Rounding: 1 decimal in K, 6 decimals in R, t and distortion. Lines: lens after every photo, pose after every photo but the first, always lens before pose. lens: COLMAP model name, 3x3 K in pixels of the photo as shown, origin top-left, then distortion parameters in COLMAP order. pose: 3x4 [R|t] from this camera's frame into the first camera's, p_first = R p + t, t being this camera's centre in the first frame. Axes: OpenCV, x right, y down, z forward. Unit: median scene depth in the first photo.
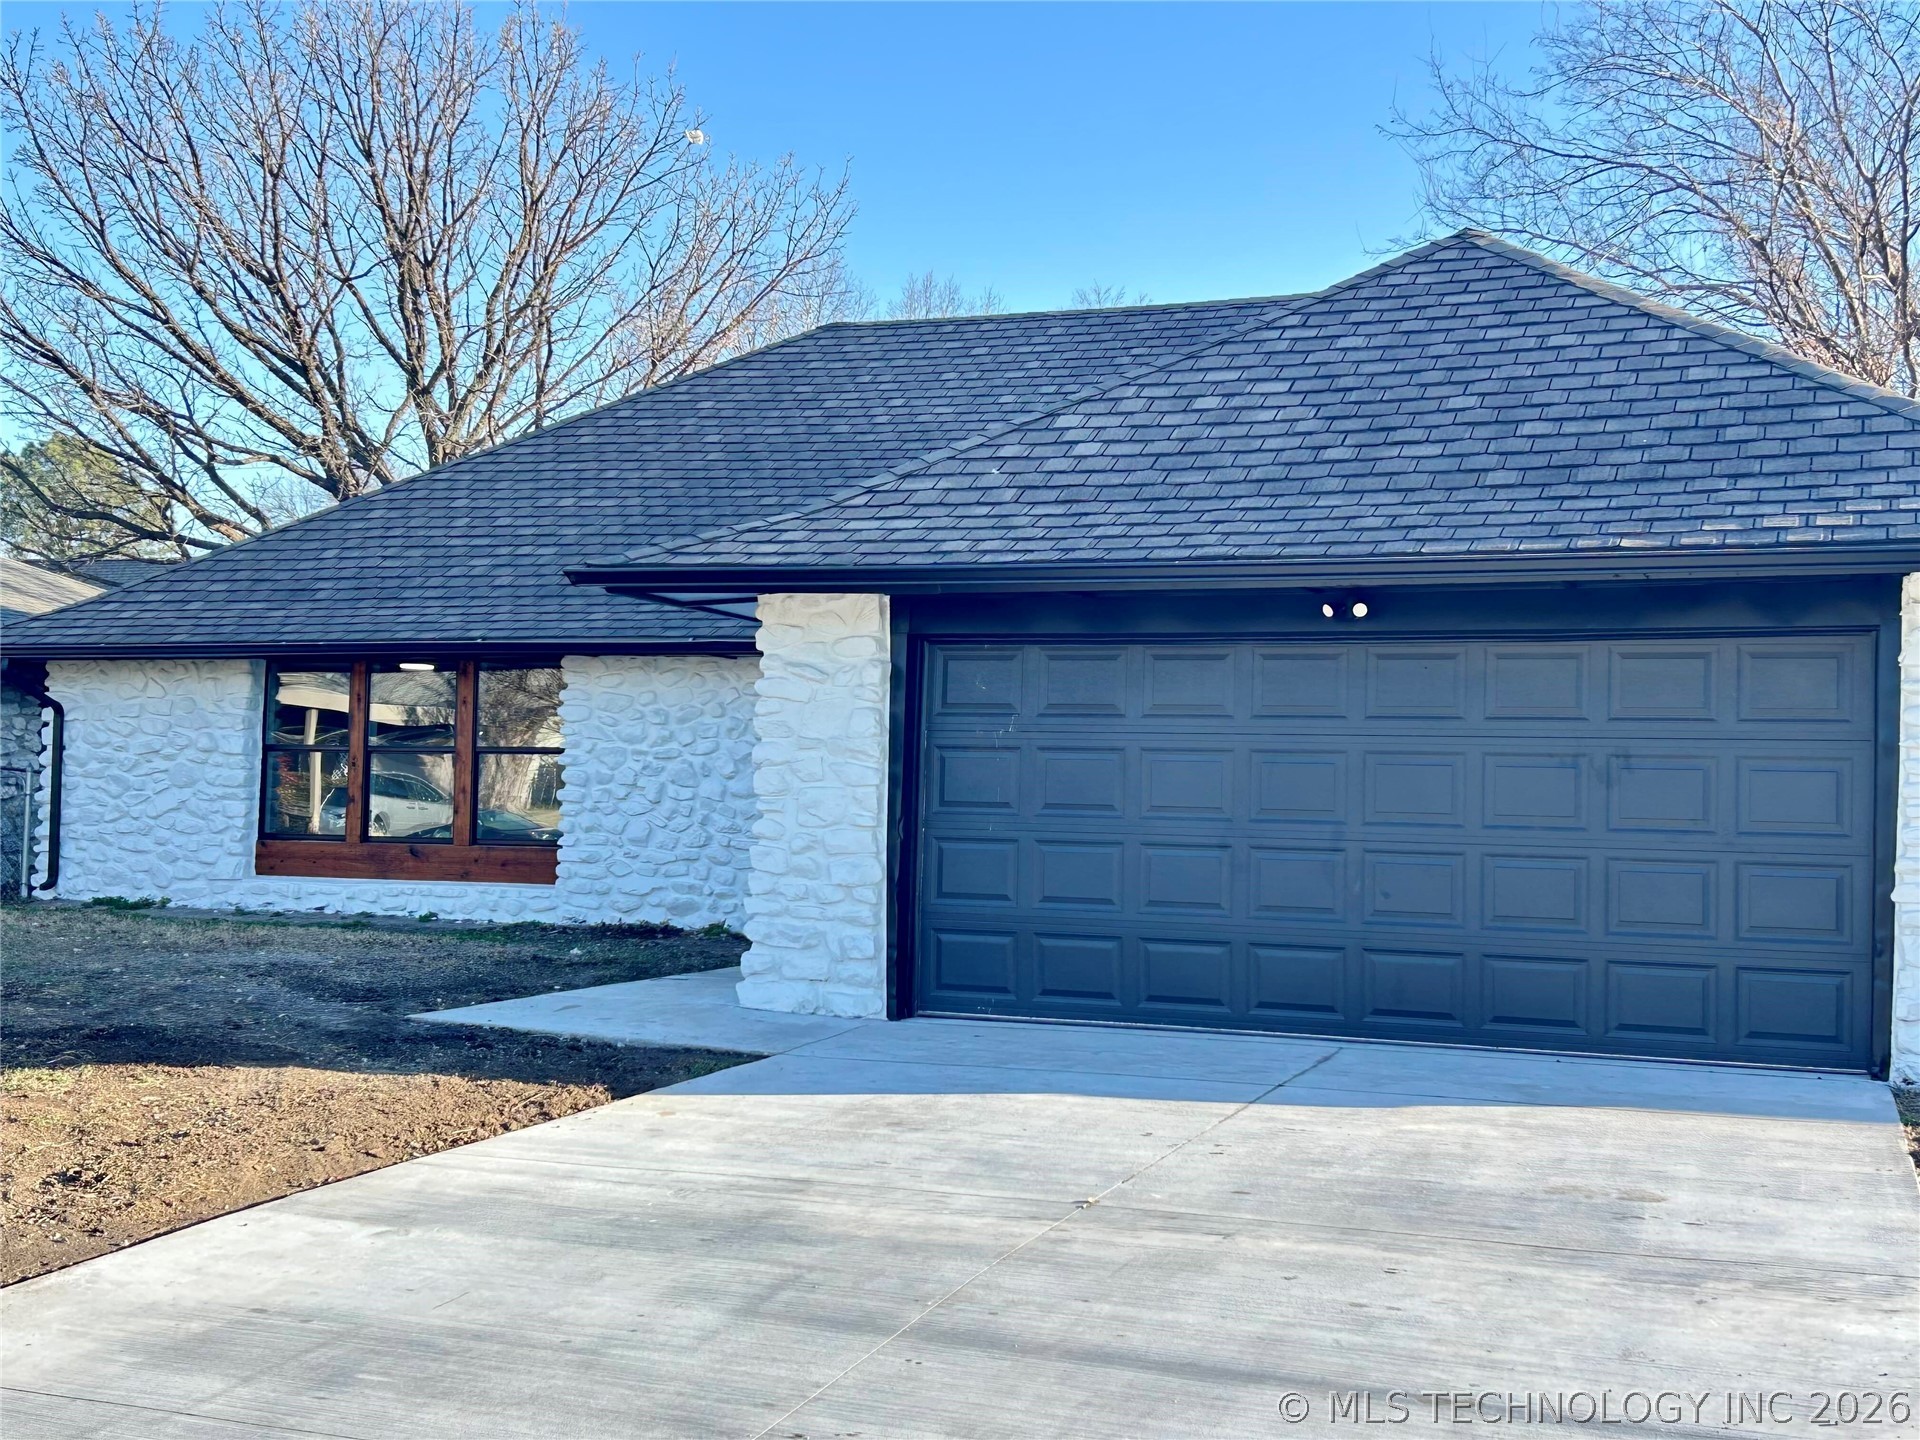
lens RADIAL K [[2255.5, 0, 993.6], [0, 2255.5, 714.4], [0, 0, 1]] dist [0.286724, -0.959241]
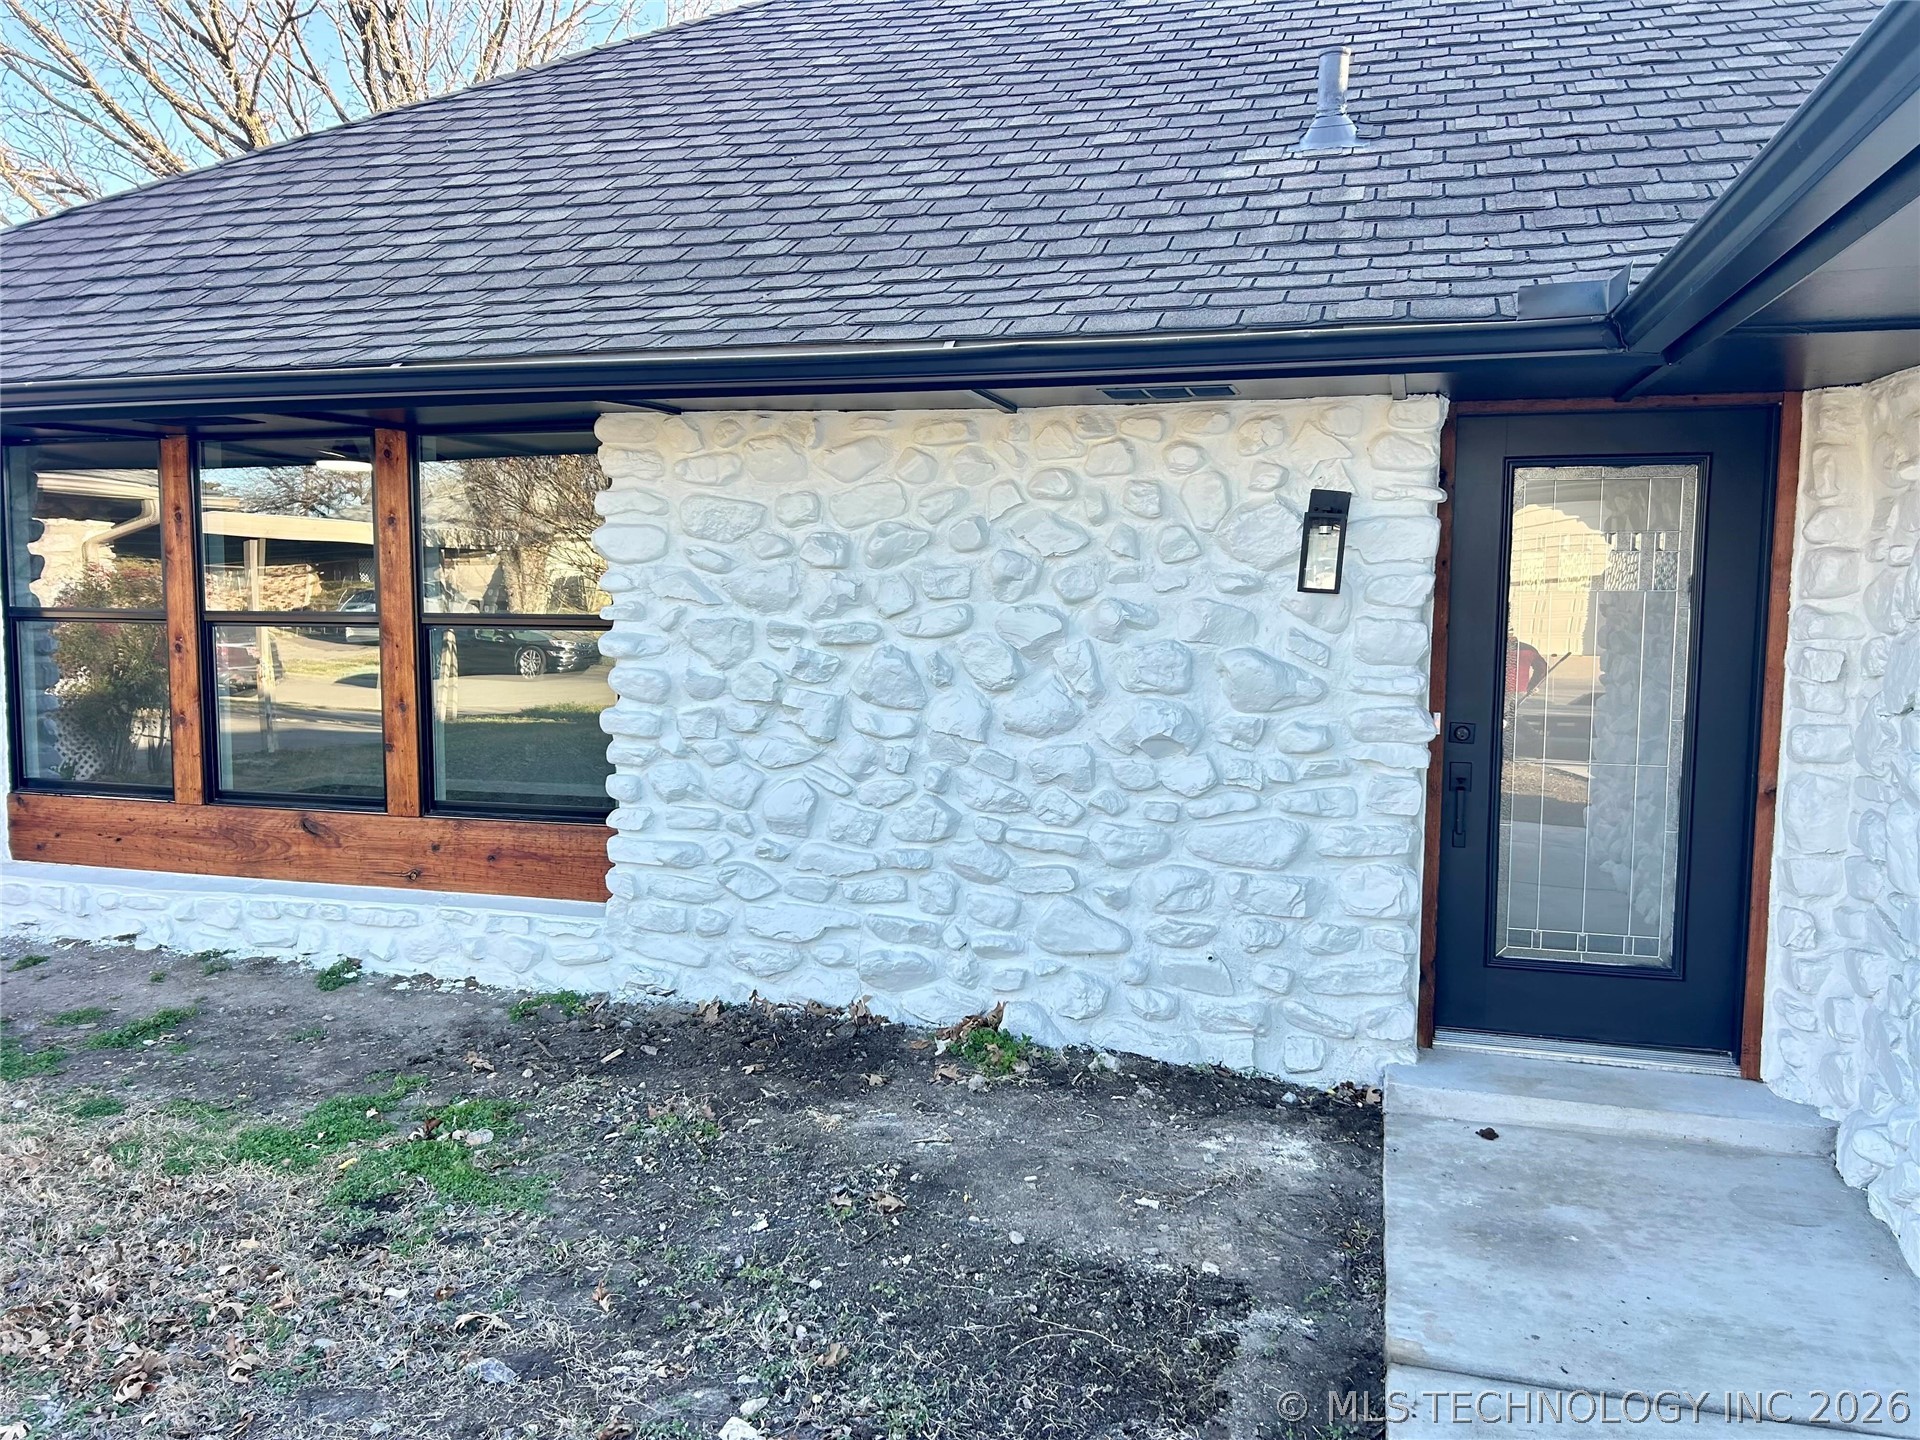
lens RADIAL K [[1429.6, 0, 986.2], [0, 1429.6, 723.5], [0, 0, 1]] dist [0.122527, -0.152947]
pose [[0.995374, -0.022423, 0.093423, -0.141001], [0.010142, 0.991475, 0.129904, -0.001541], [-0.095540, -0.128355, 0.987116, 0.701284]]
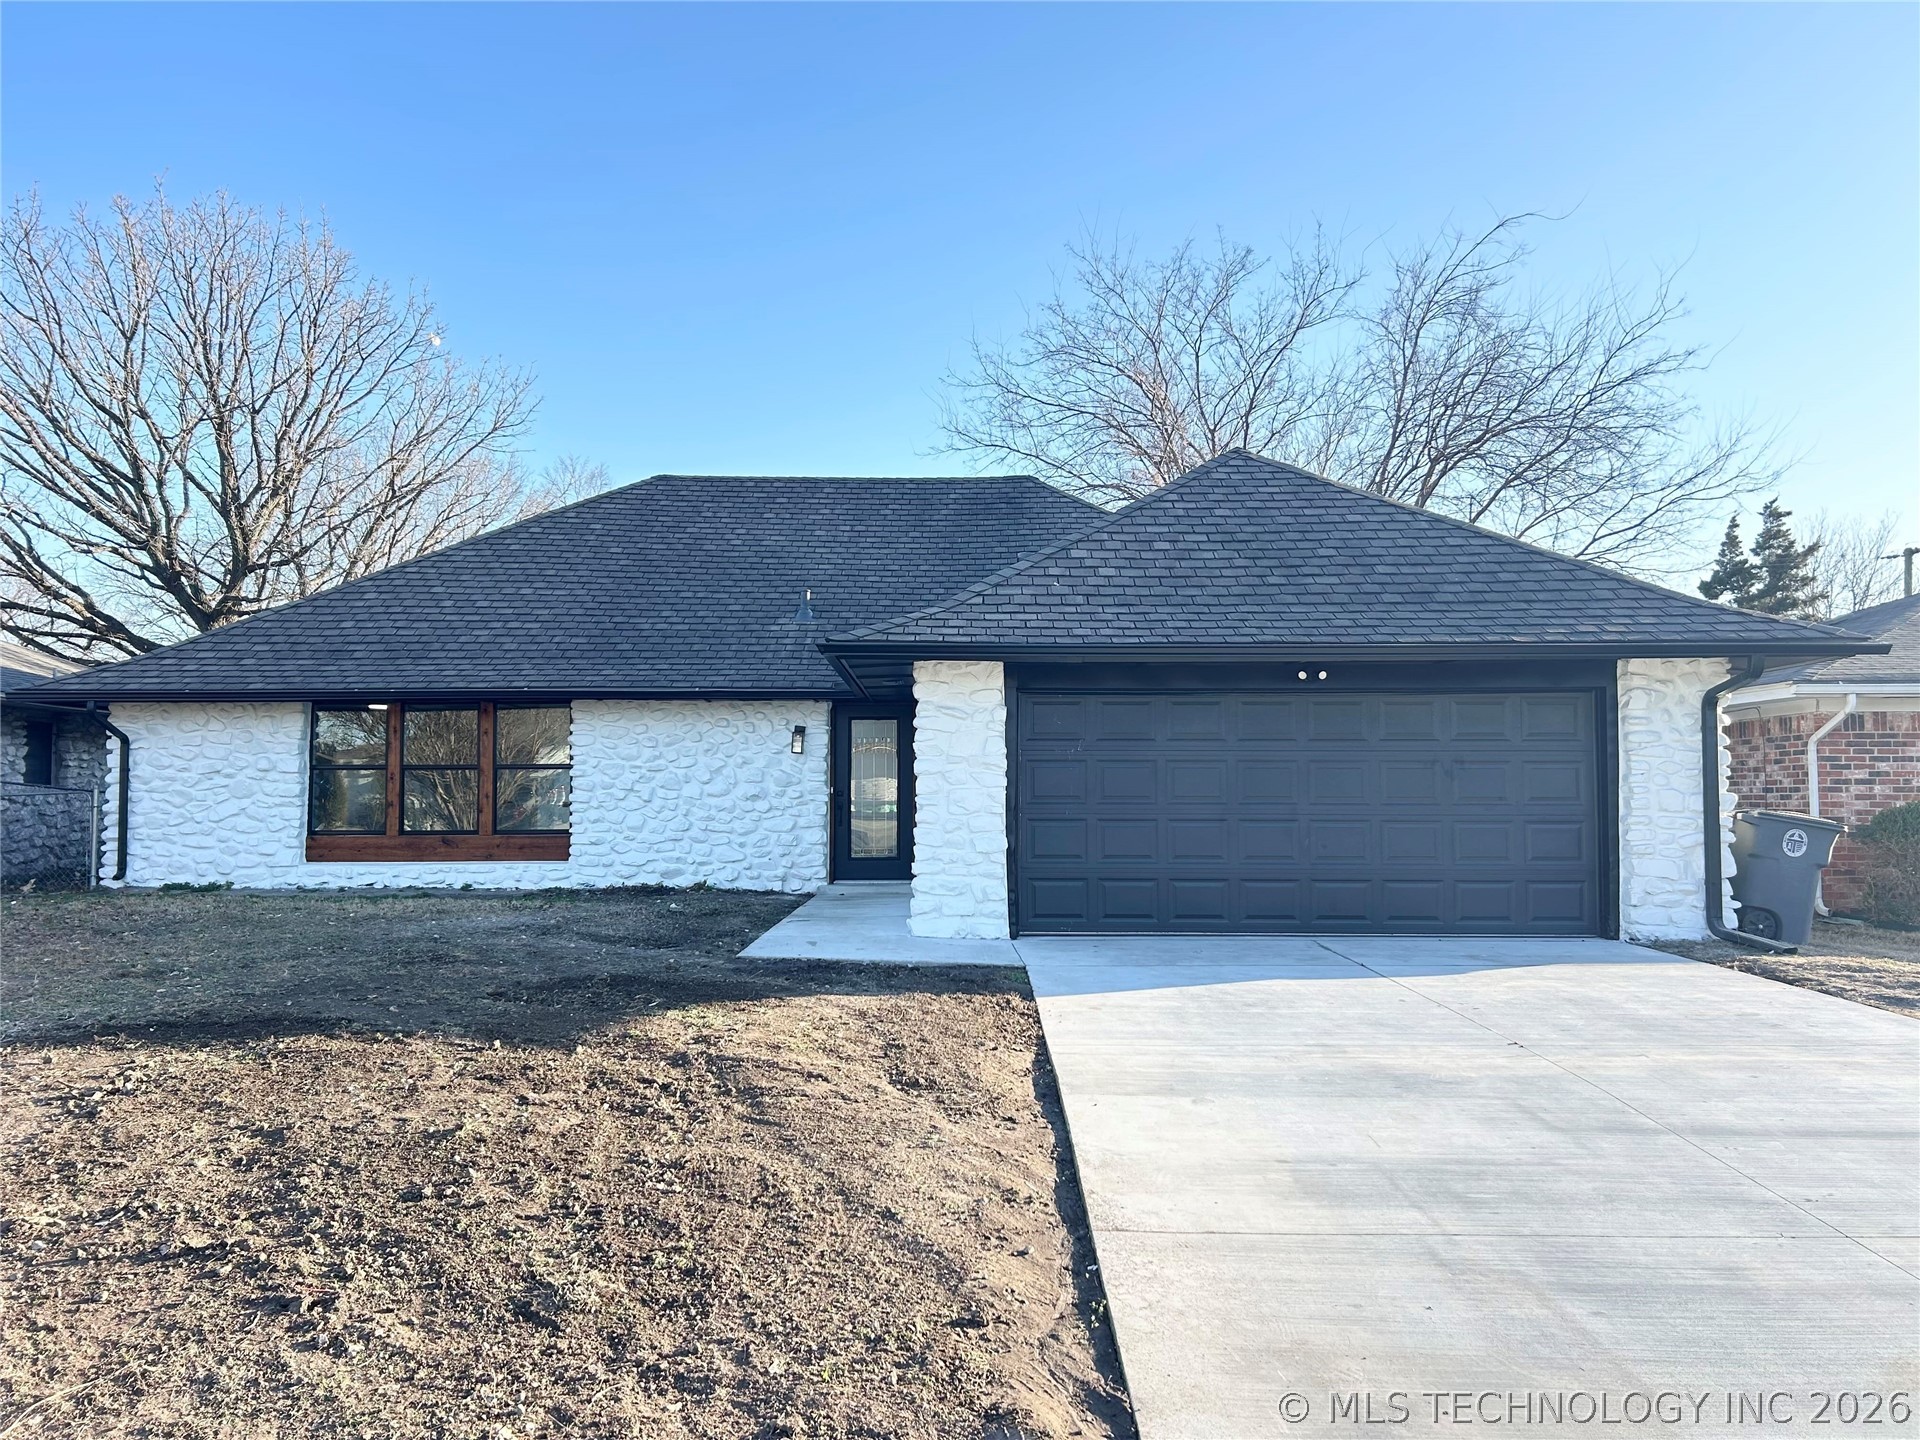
lens RADIAL K [[1416.8, 0, 966.4], [0, 1416.8, 716.5], [0, 0, 1]] dist [0.119731, -0.183487]
pose [[0.932668, -0.001946, 0.360730, -0.282309], [0.006622, 0.999909, -0.011727, -0.003244], [-0.360675, 0.013326, 0.932597, 0.075872]]
